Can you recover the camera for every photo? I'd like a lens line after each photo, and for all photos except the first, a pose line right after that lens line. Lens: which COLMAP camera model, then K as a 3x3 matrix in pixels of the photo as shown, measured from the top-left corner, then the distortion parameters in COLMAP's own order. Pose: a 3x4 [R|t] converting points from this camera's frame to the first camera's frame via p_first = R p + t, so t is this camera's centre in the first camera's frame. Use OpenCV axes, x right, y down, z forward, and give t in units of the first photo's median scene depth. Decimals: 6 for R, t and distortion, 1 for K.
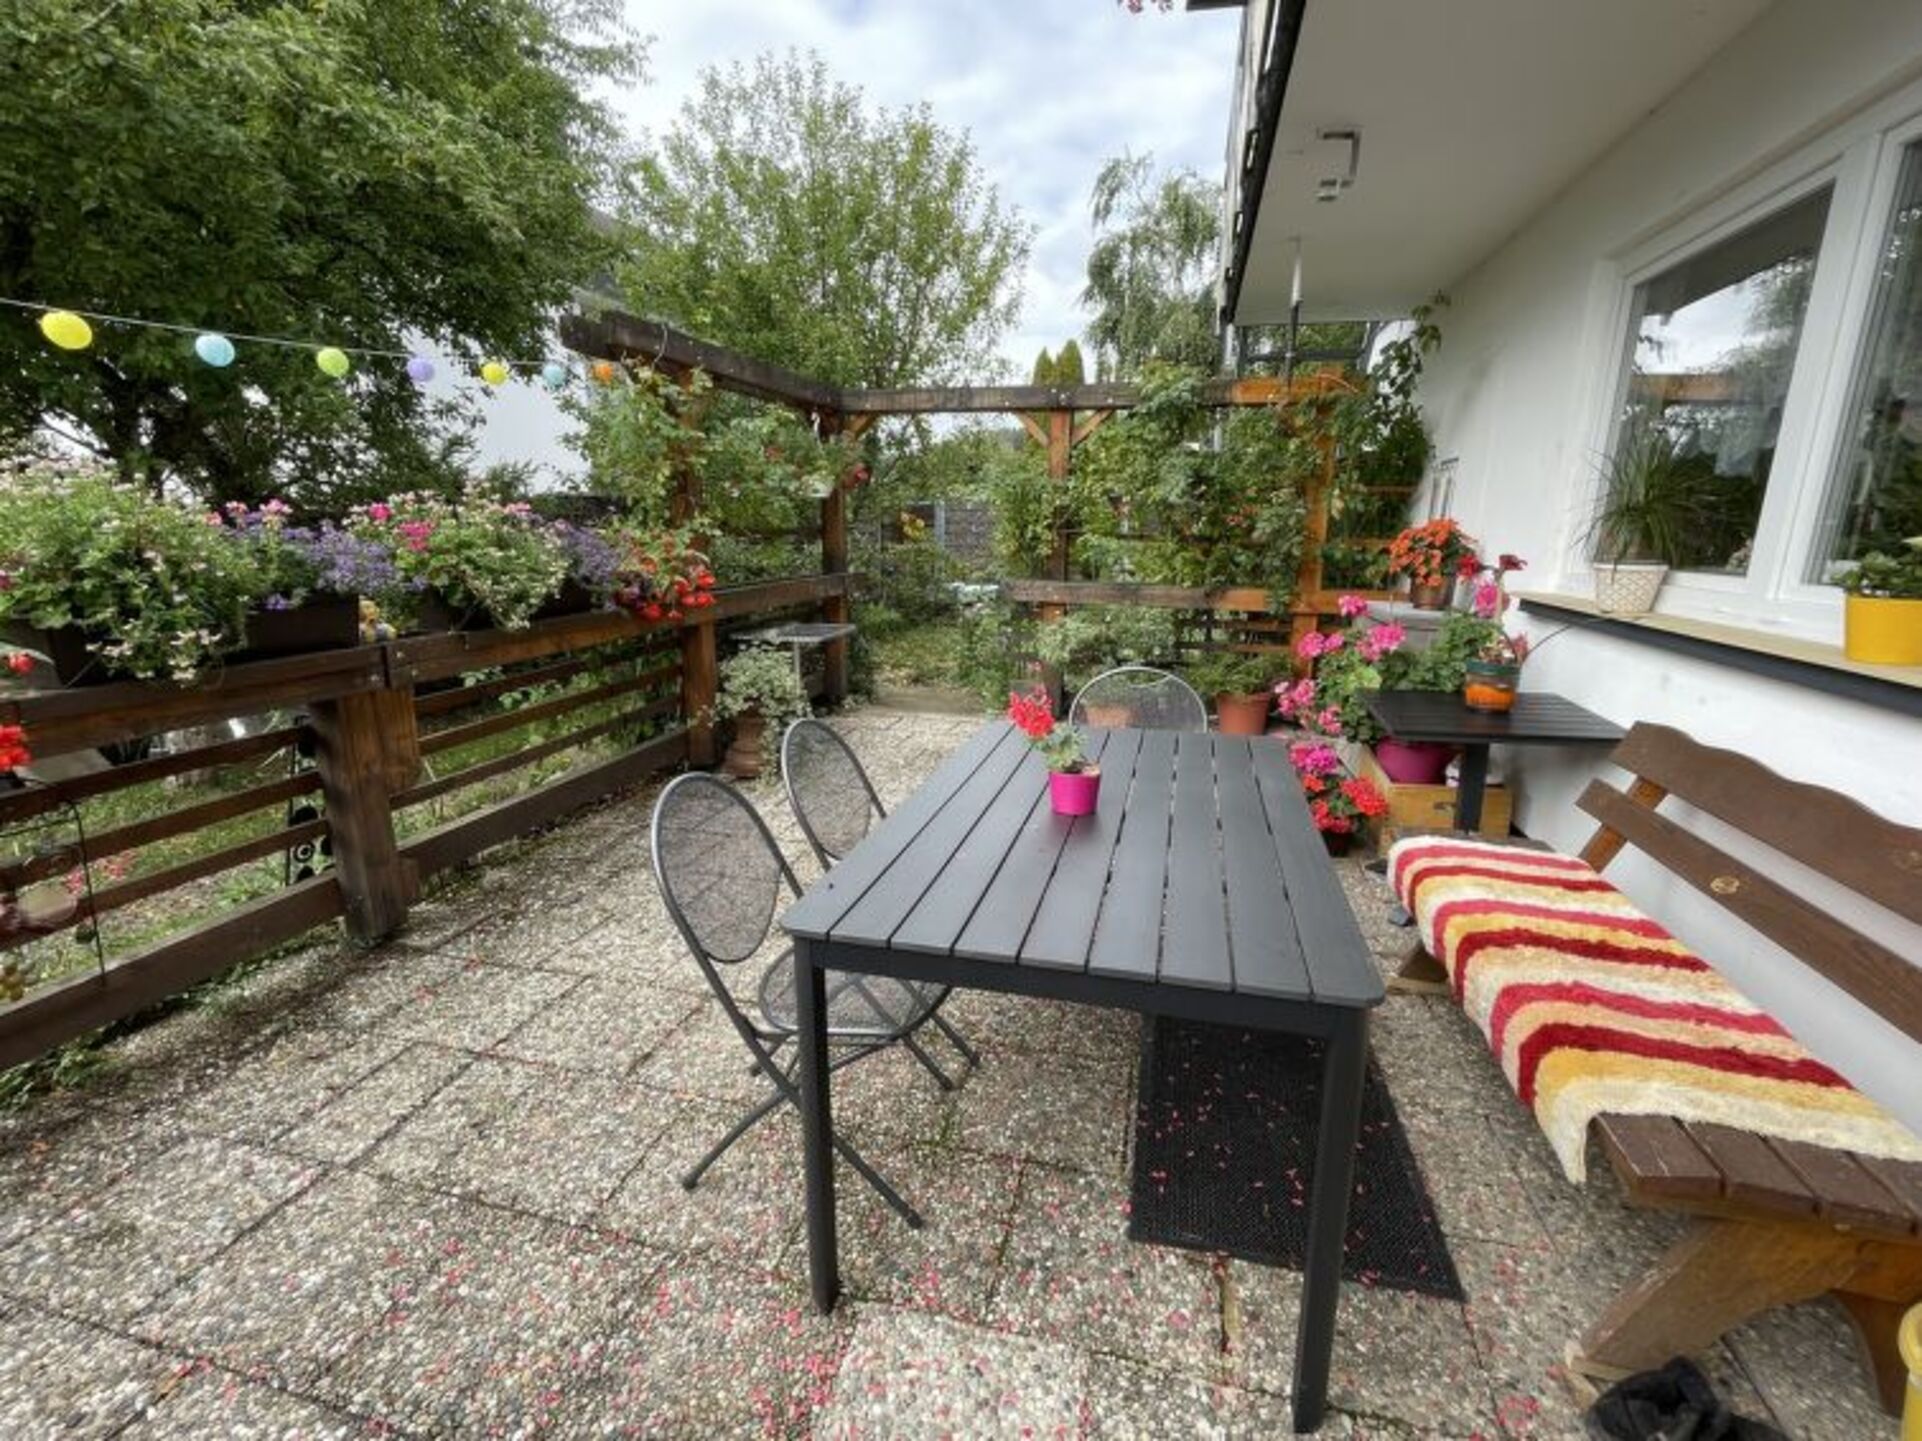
lens RADIAL K [[862.3, 0, 961.0], [0, 862.3, 720.5], [0, 0, 1]] dist [-0.001965, -0.000303]
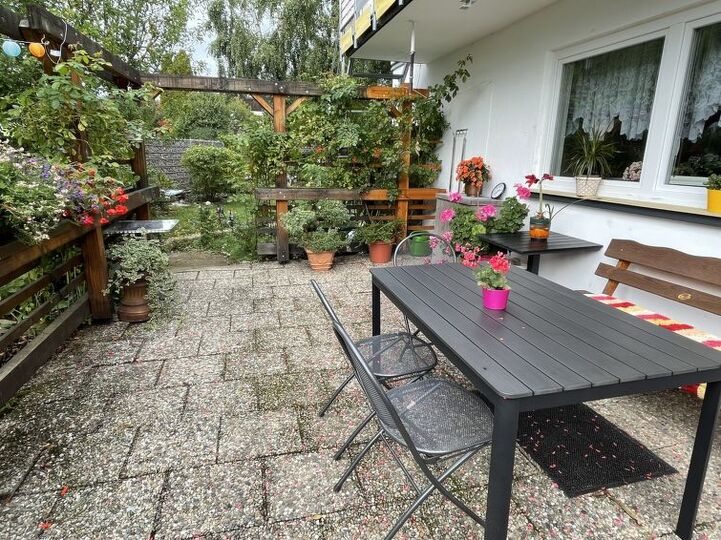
lens RADIAL K [[445.4, 0, 360.5], [0, 445.4, 270.0], [0, 0, 1]] dist [-0.004176, -0.001072]
pose [[0.871671, -0.118929, 0.475443, -0.366718], [0.103453, 0.992901, 0.058697, -0.044640], [-0.479049, -0.001978, 0.877786, 0.135627]]
